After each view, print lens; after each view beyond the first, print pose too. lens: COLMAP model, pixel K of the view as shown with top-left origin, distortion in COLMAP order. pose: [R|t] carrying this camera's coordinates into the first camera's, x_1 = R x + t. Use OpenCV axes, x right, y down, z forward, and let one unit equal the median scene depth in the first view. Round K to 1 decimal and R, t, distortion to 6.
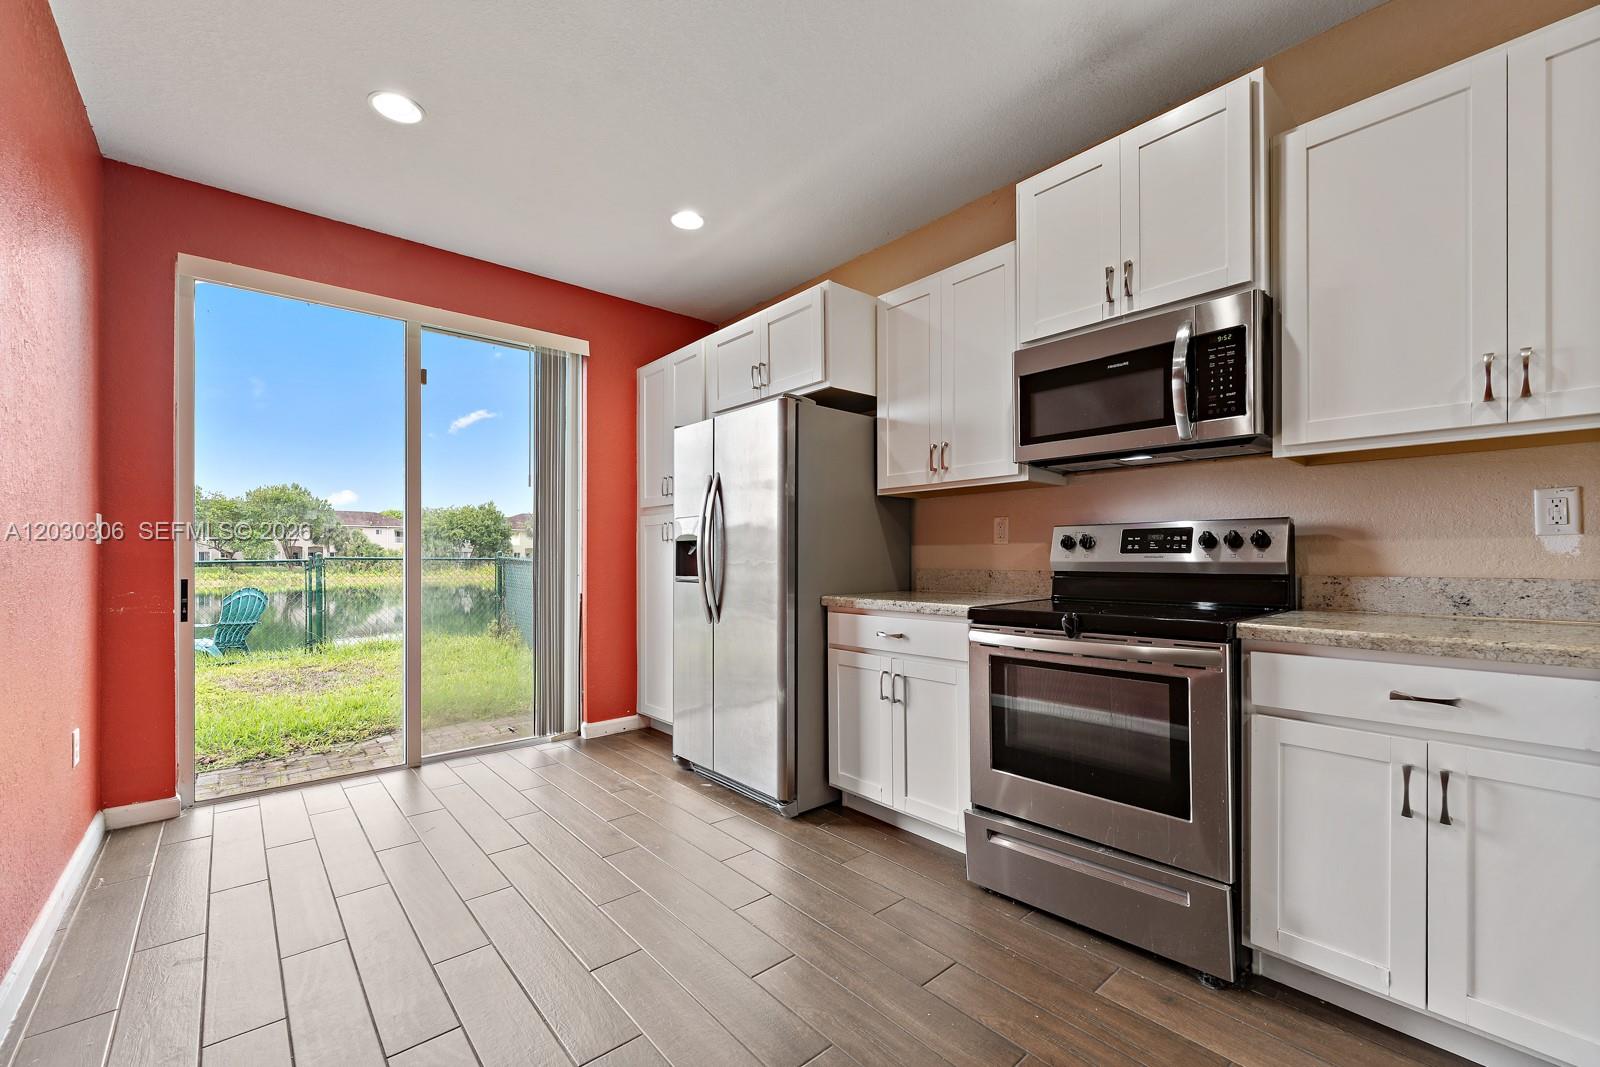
lens RADIAL K [[659.0, 0, 803.3], [0, 659.0, 554.5], [0, 0, 1]] dist [-0.000243, -0.000147]
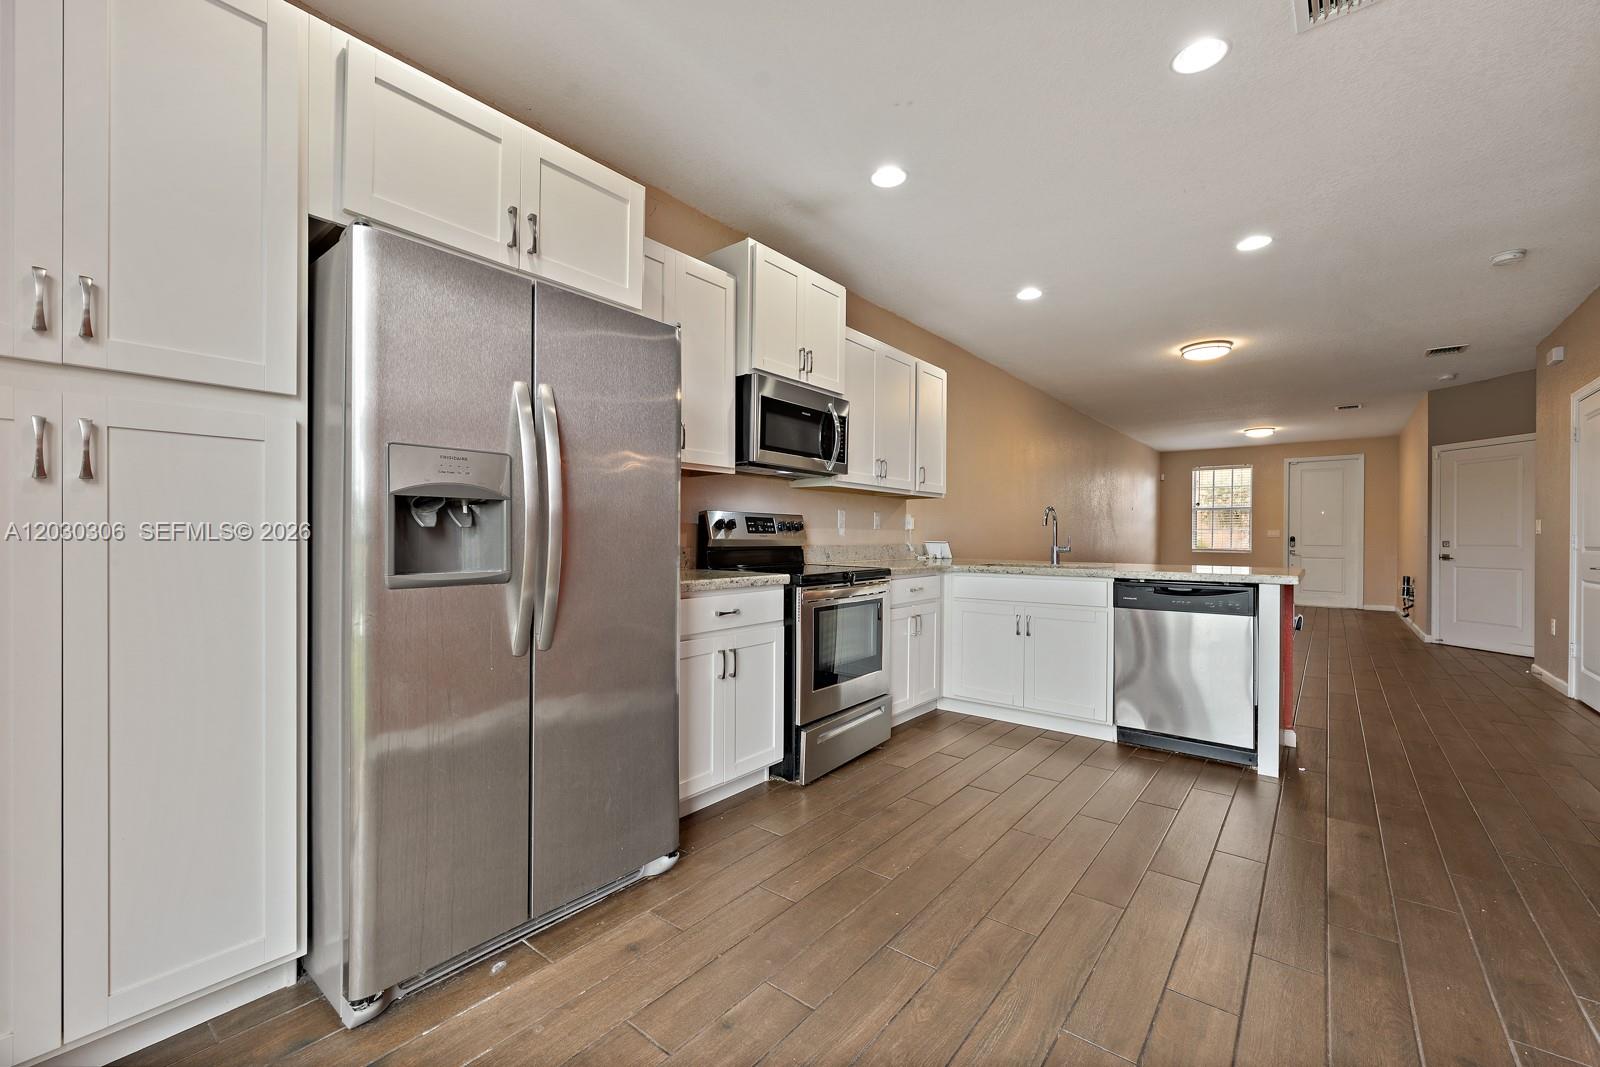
lens RADIAL K [[652.1, 0, 792.8], [0, 652.1, 542.0], [0, 0, 1]] dist [0.000025, -0.000312]
pose [[-0.173538, -0.006091, 0.984808, -0.727252], [-0.007872, 0.999958, 0.004798, 0.007780], [-0.984796, -0.006920, -0.173579, 0.900252]]
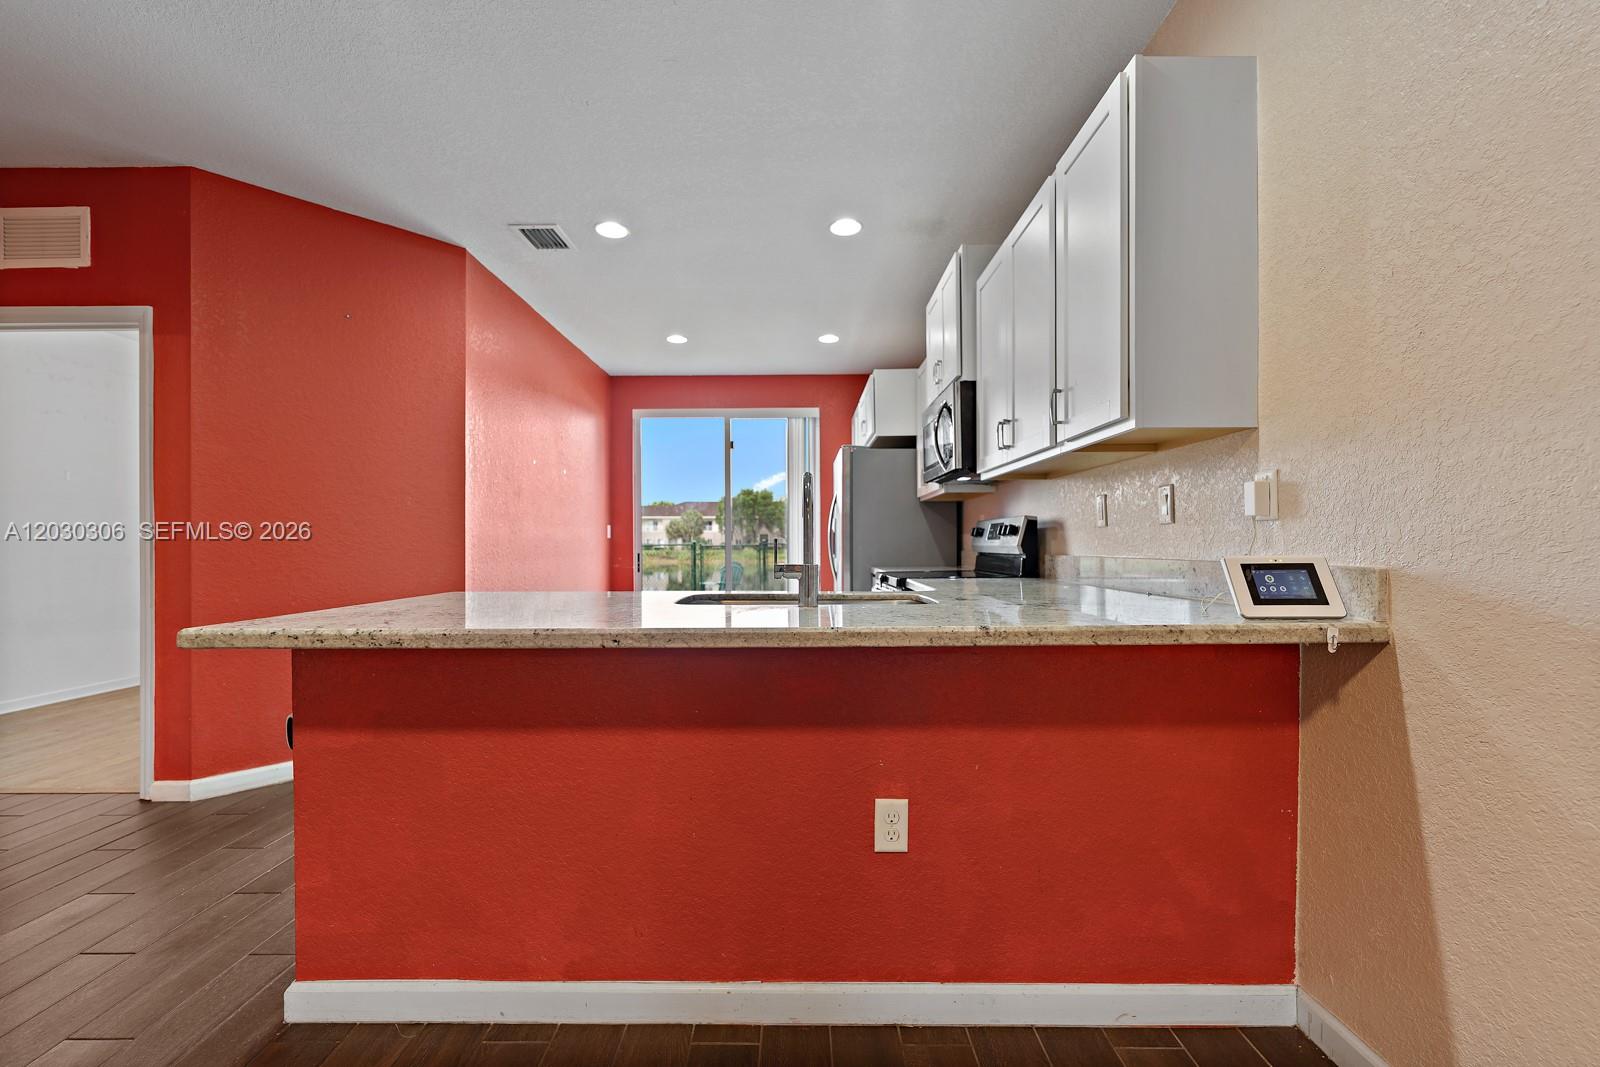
lens RADIAL K [[652.1, 0, 792.8], [0, 652.1, 542.0], [0, 0, 1]] dist [0.000025, -0.000312]
pose [[0.751980, -0.002271, -0.659181, 0.879010], [0.005015, 0.999985, 0.002276, -0.001523], [0.659166, -0.005017, 0.751980, -0.306802]]
